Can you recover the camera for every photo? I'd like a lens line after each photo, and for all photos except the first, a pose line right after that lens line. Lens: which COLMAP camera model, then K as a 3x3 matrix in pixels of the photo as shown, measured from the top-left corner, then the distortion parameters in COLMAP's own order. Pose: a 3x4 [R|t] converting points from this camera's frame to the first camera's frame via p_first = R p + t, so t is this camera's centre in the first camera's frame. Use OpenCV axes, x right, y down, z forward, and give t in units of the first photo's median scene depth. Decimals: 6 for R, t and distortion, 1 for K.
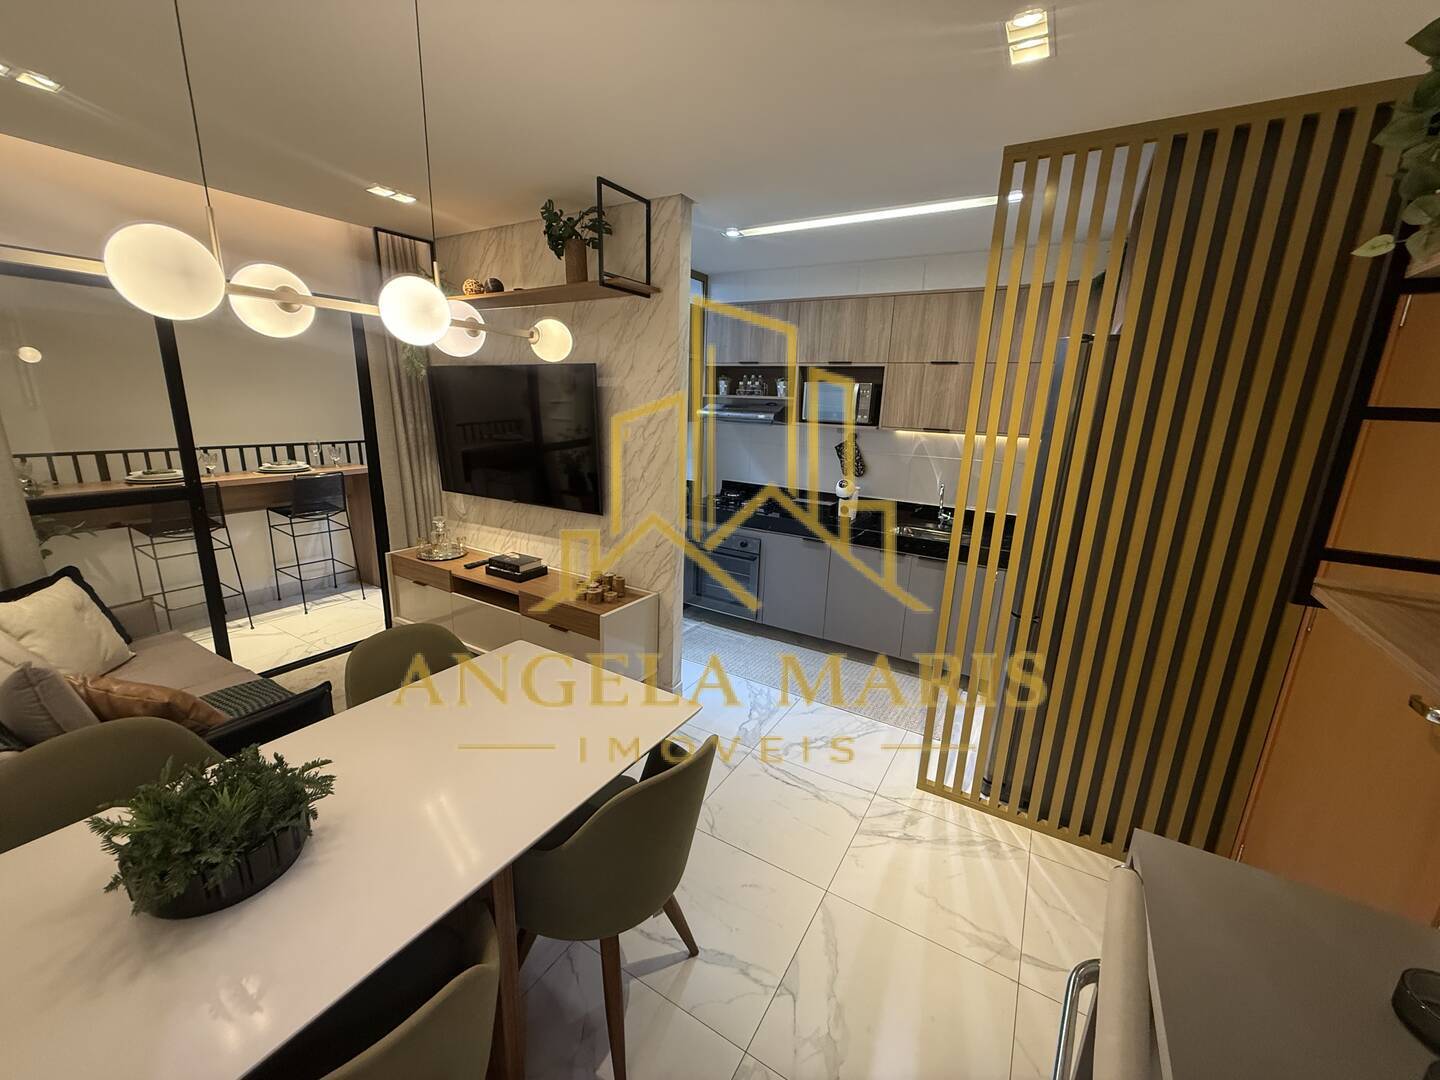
lens RADIAL K [[572.0, 0, 714.3], [0, 572.0, 538.5], [0, 0, 1]] dist [0.001217, -0.000694]
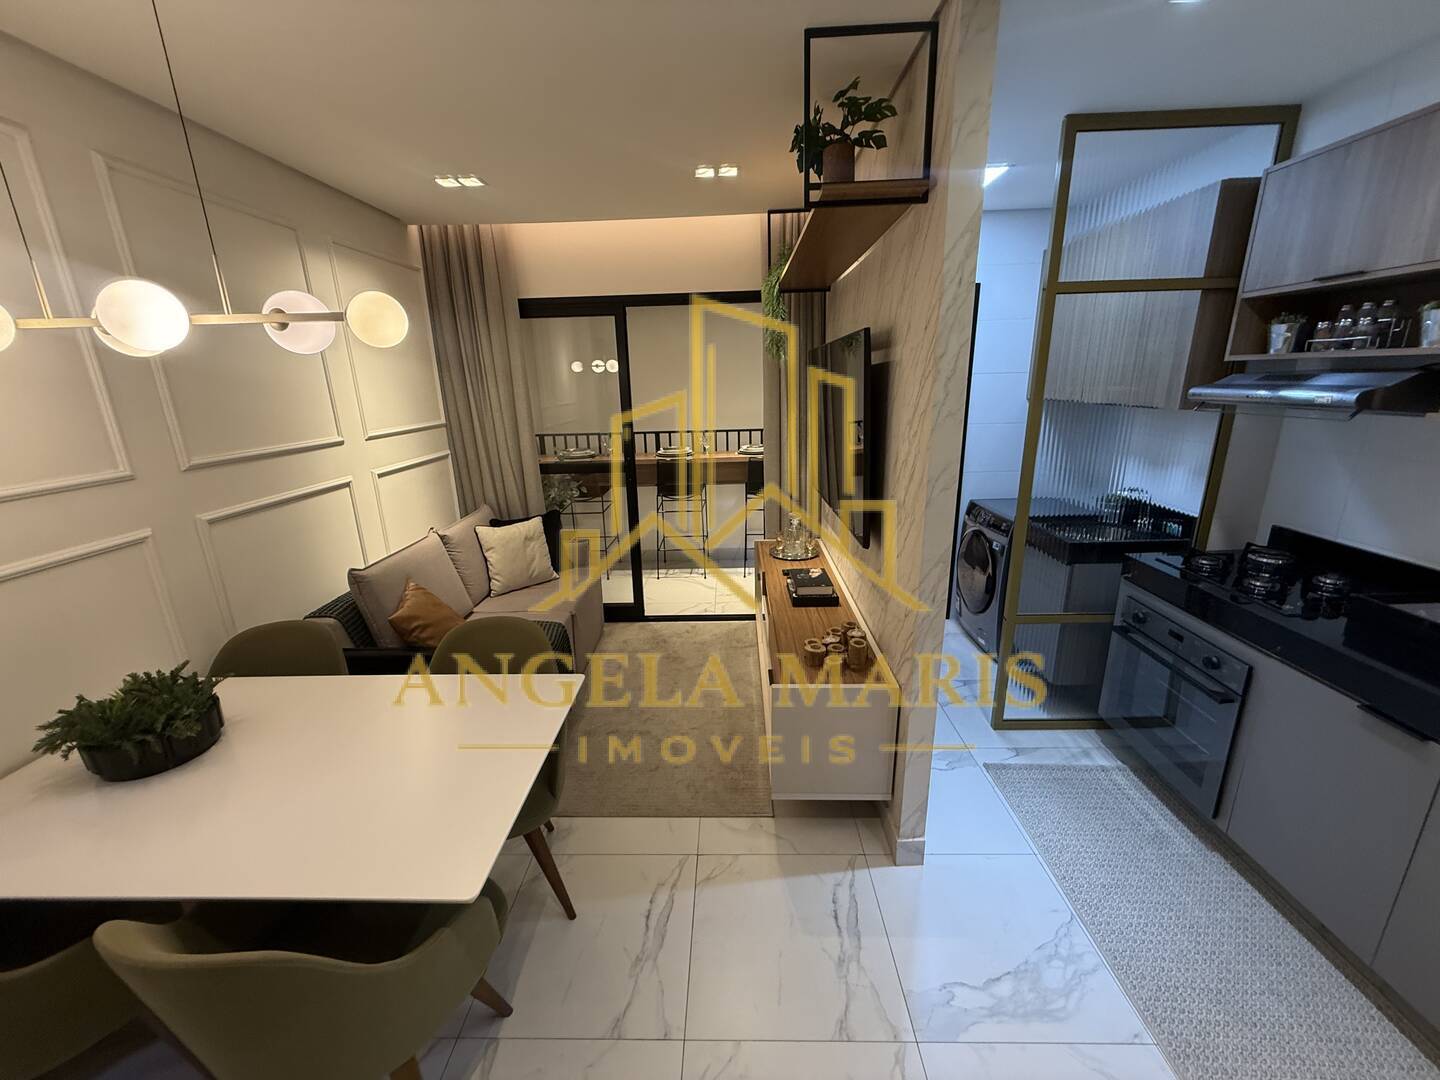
lens RADIAL K [[572.0, 0, 717.3], [0, 572.0, 538.7], [0, 0, 1]] dist [0.001217, -0.000694]
pose [[0.494365, 0.191392, -0.847923, 0.269435], [-0.164563, 0.978426, 0.124904, -0.097070], [0.853535, 0.077789, 0.515195, 0.430958]]
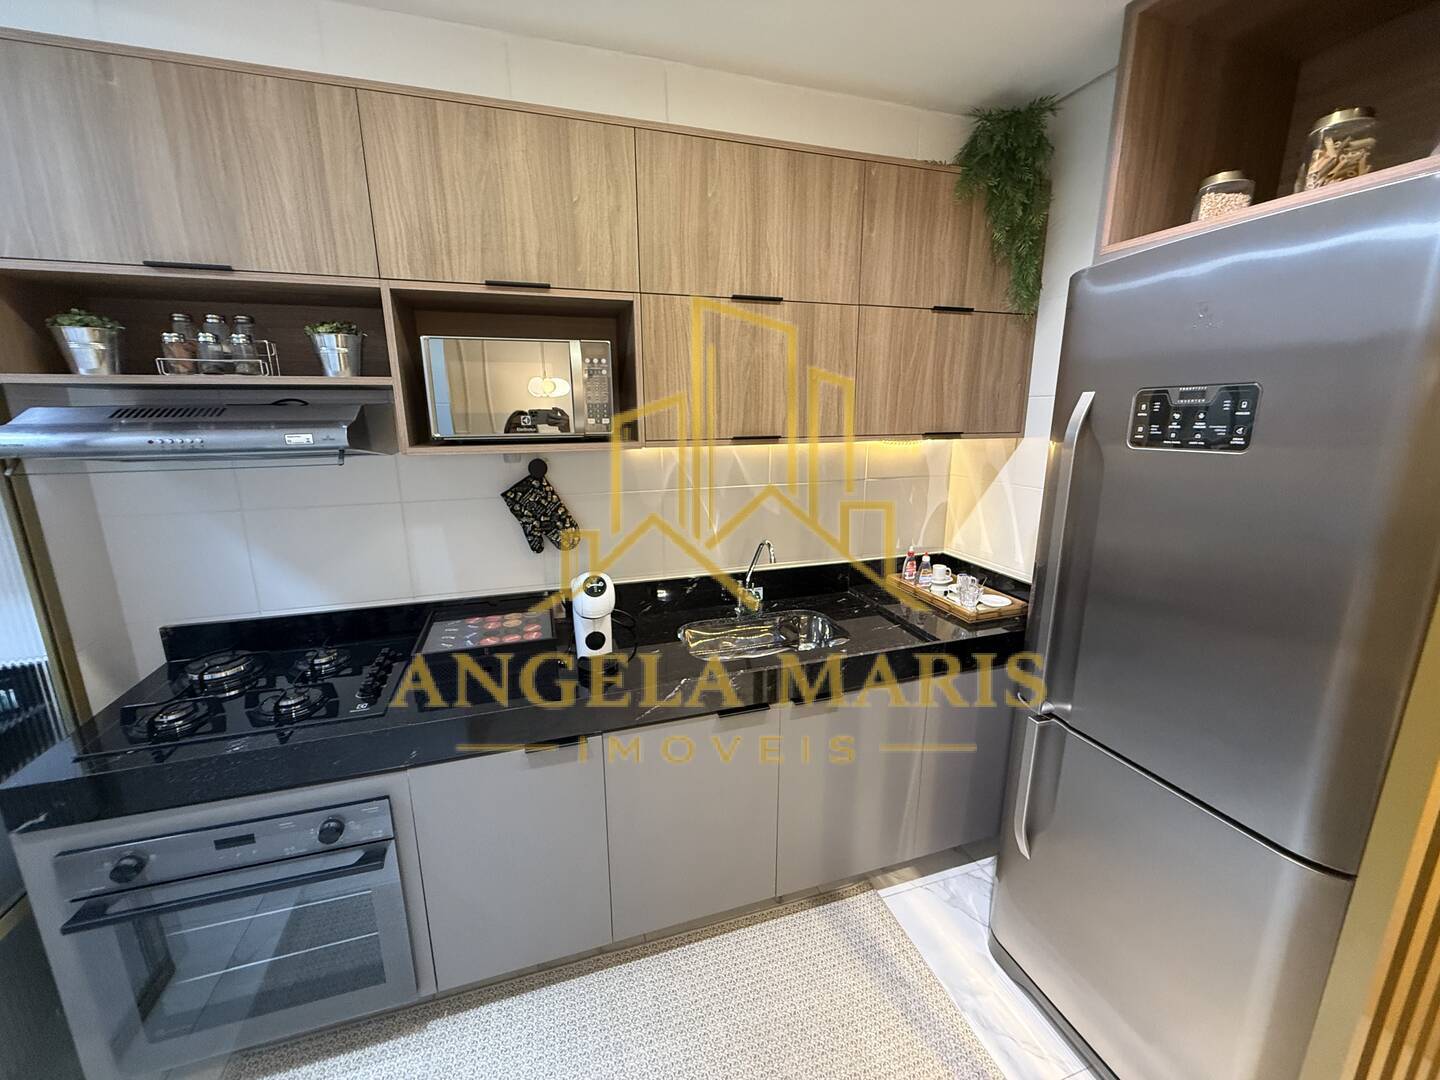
lens RADIAL K [[572.0, 0, 718.7], [0, 572.0, 539.6], [0, 0, 1]] dist [0.001217, -0.000694]
pose [[0.654206, -0.206232, 0.727656, -0.008551], [0.207222, 0.974164, 0.089793, -0.153945], [-0.727375, 0.092043, 0.680040, 0.686886]]
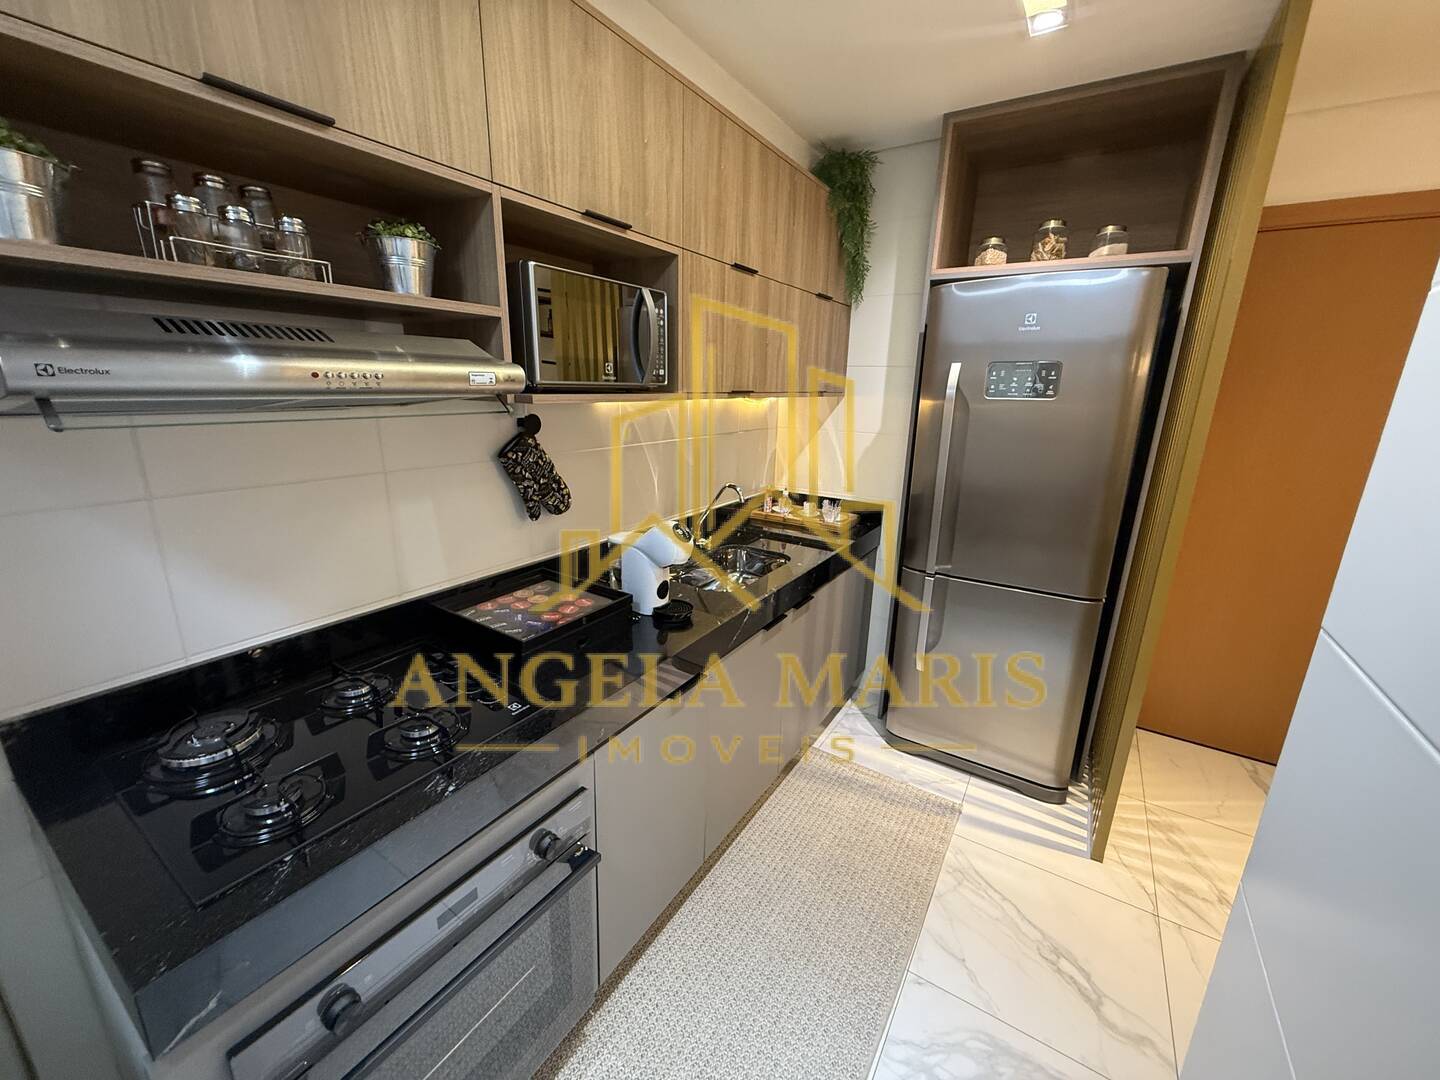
lens RADIAL K [[572.0, 0, 718.7], [0, 572.0, 538.1], [0, 0, 1]] dist [0.001217, -0.000694]
pose [[0.026726, -0.294838, 0.955174, -0.191691], [0.216499, 0.934544, 0.282412, -0.216768], [-0.975917, 0.199246, 0.088809, 0.984924]]
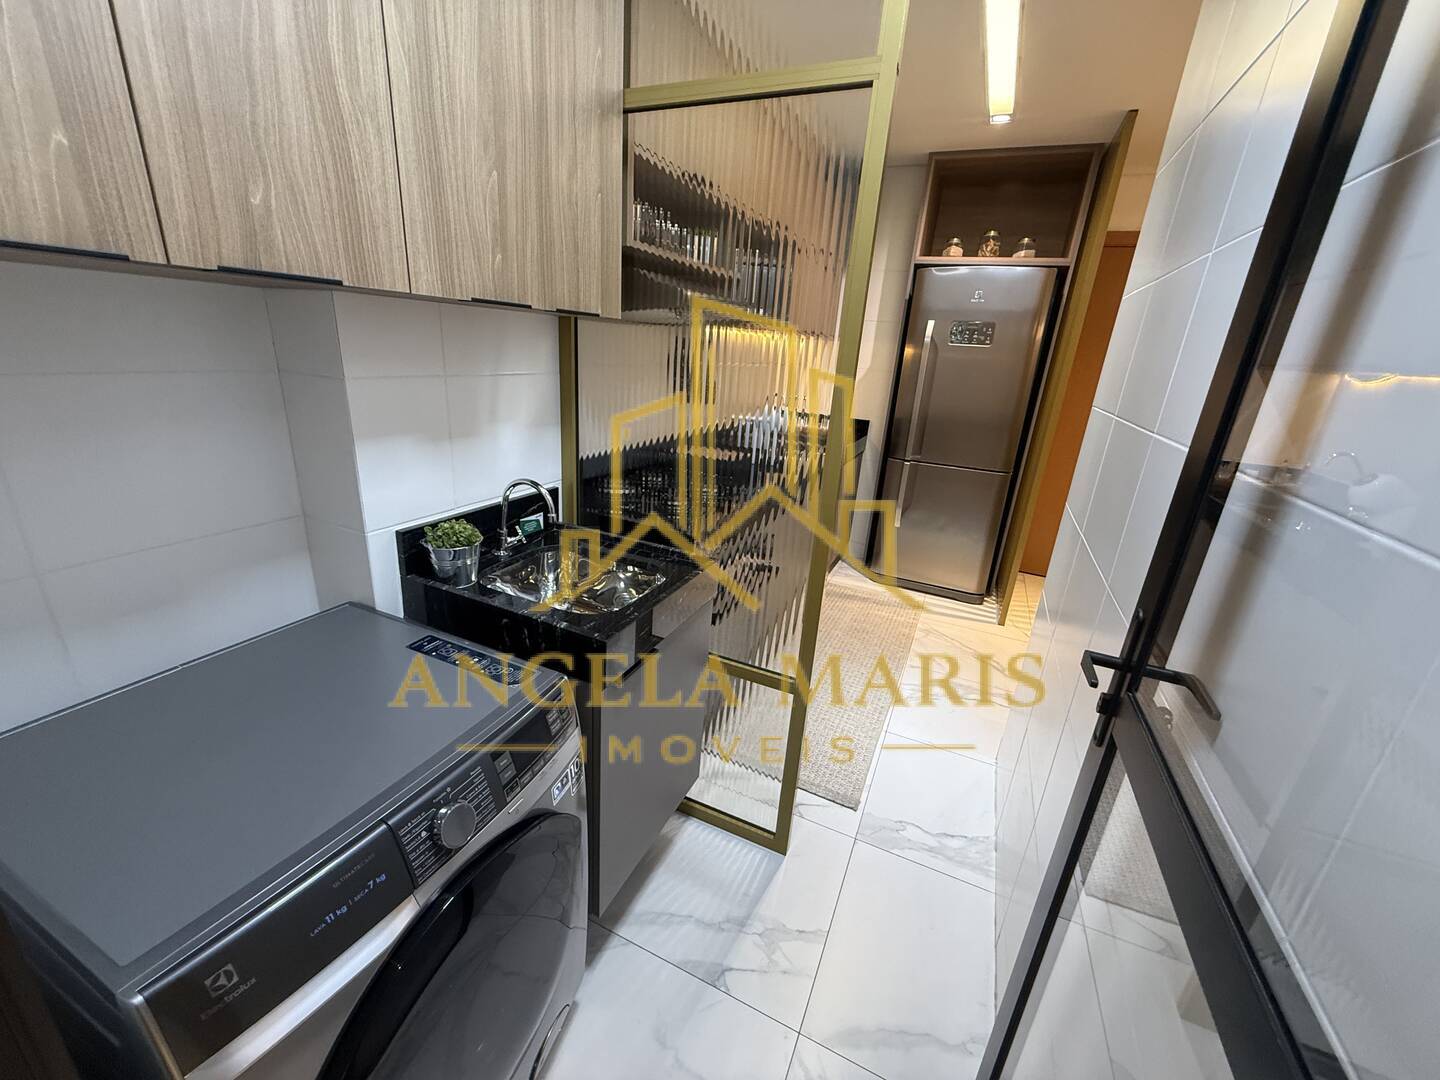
lens RADIAL K [[572.0, 0, 720.2], [0, 572.0, 540.9], [0, 0, 1]] dist [0.001217, -0.000694]
pose [[-0.109647, -0.364997, 0.924530, -0.516786], [0.164782, 0.910592, 0.379037, -0.248796], [-0.980217, 0.193906, -0.039699, 1.204697]]
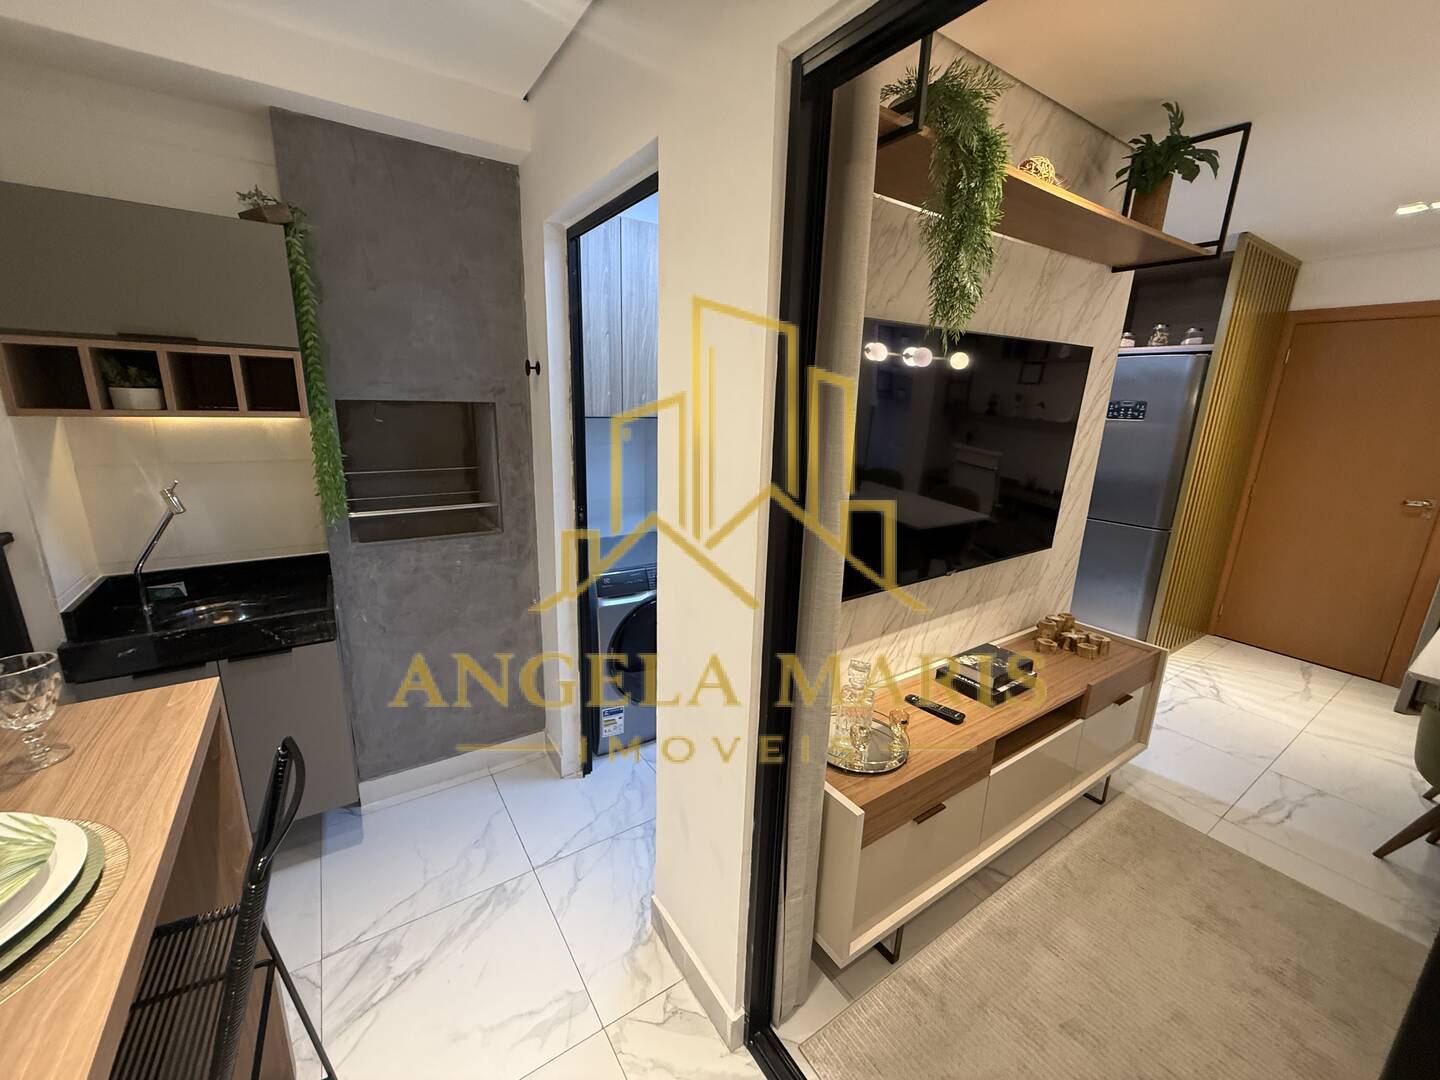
lens RADIAL K [[572.0, 0, 718.2], [0, 572.0, 539.6], [0, 0, 1]] dist [0.001217, -0.000694]
pose [[0.423349, -0.238425, 0.874030, -0.929475], [0.200336, 0.965503, 0.166342, -0.236221], [-0.883539, 0.104678, 0.456510, 0.922688]]
